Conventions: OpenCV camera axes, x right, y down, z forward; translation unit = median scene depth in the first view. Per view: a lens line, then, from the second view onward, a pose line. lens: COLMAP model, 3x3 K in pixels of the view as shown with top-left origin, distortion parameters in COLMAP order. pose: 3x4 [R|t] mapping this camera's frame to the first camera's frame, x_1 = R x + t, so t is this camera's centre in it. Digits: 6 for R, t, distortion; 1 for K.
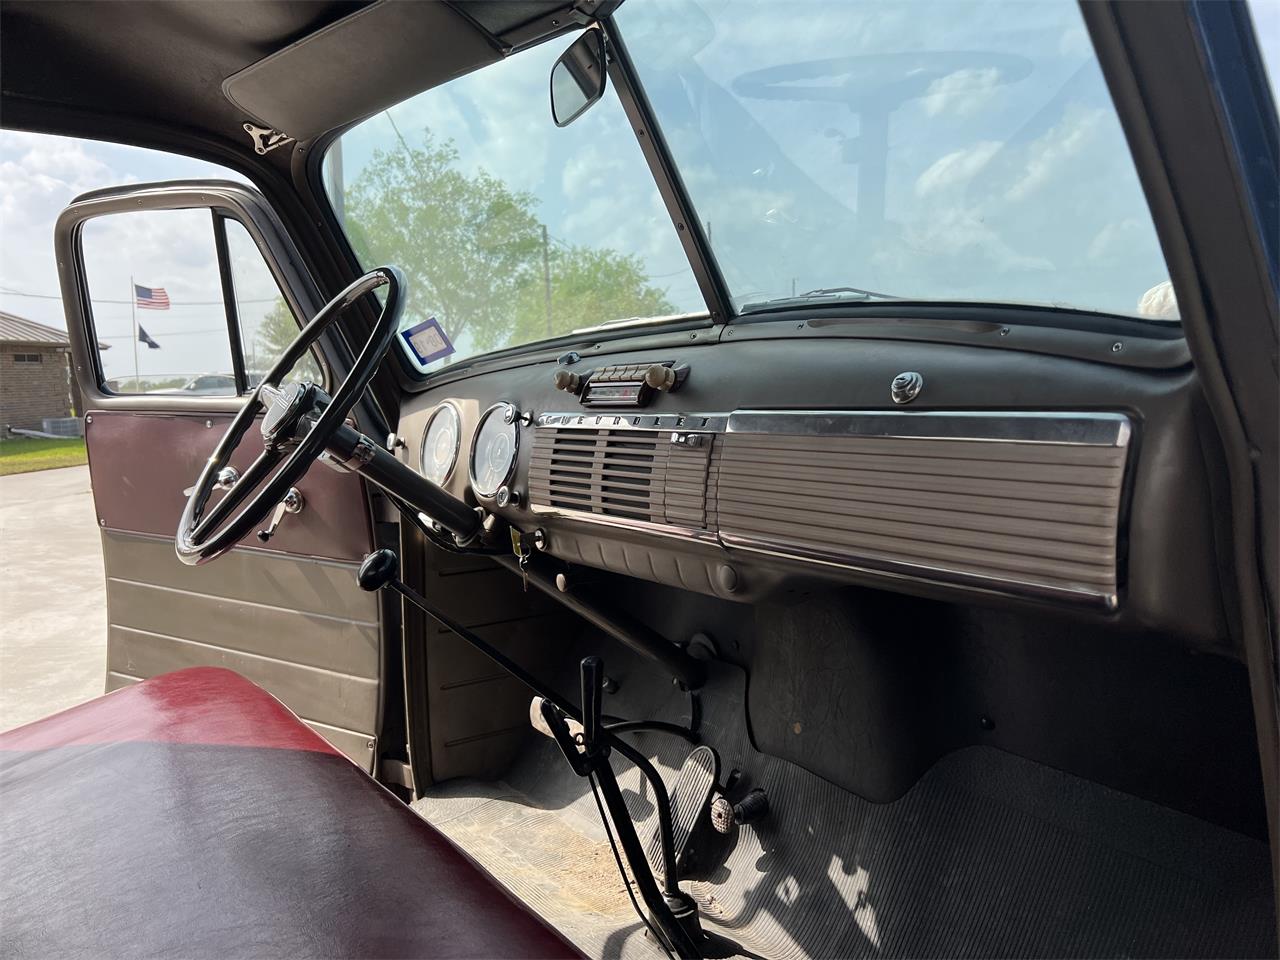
lens RADIAL K [[977.0, 0, 640.0], [0, 977.0, 480.0], [0, 0, 1]] dist [0.048698, -0.055423]
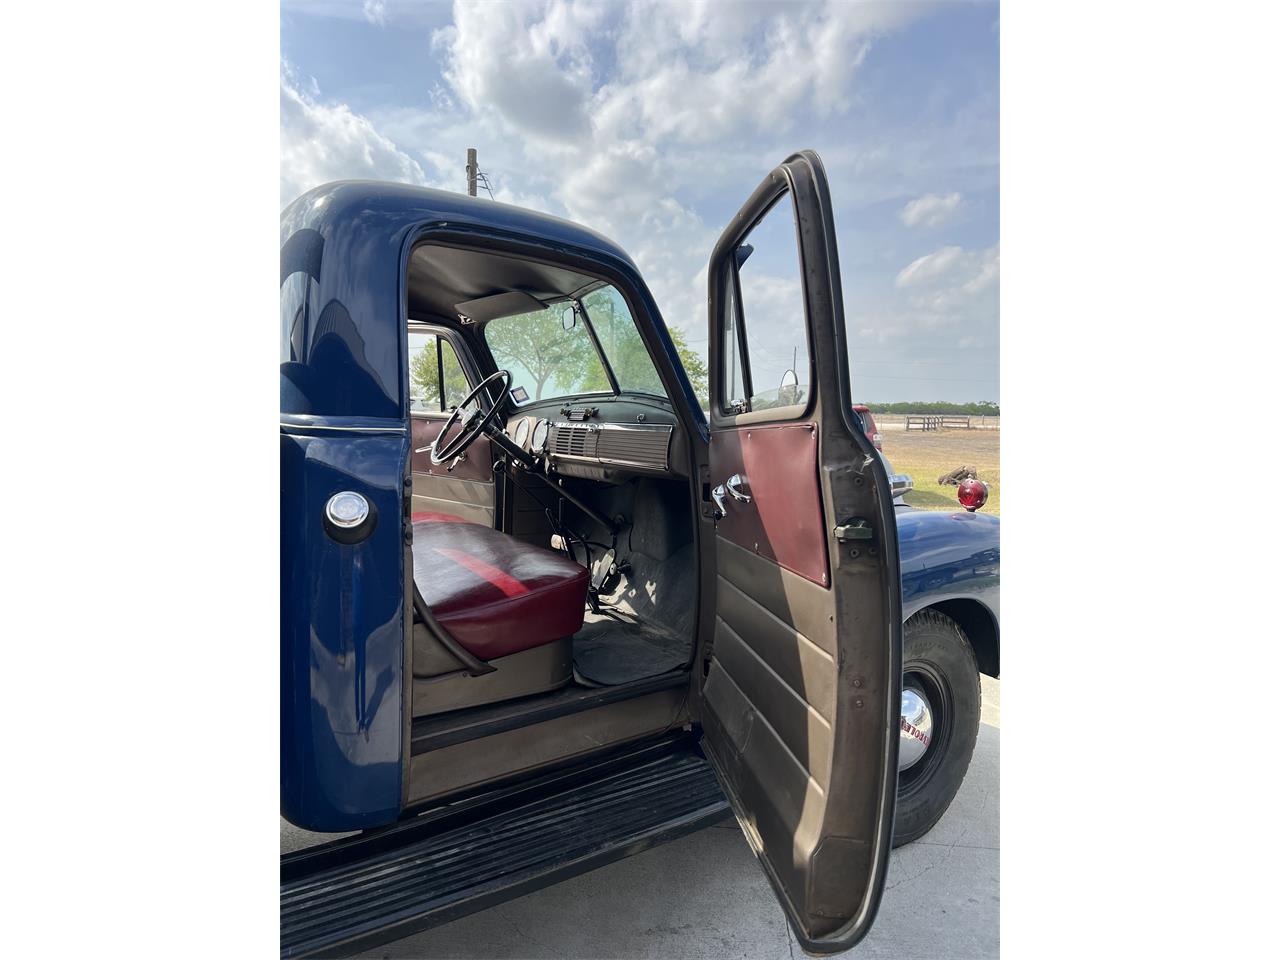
lens RADIAL K [[977.0, 0, 640.0], [0, 977.0, 480.0], [0, 0, 1]] dist [0.048698, -0.055423]
pose [[0.994489, 0.053012, -0.090452, 0.403208], [-0.056151, 0.997893, -0.032515, 0.175943], [0.088538, 0.037415, 0.995370, -1.795623]]
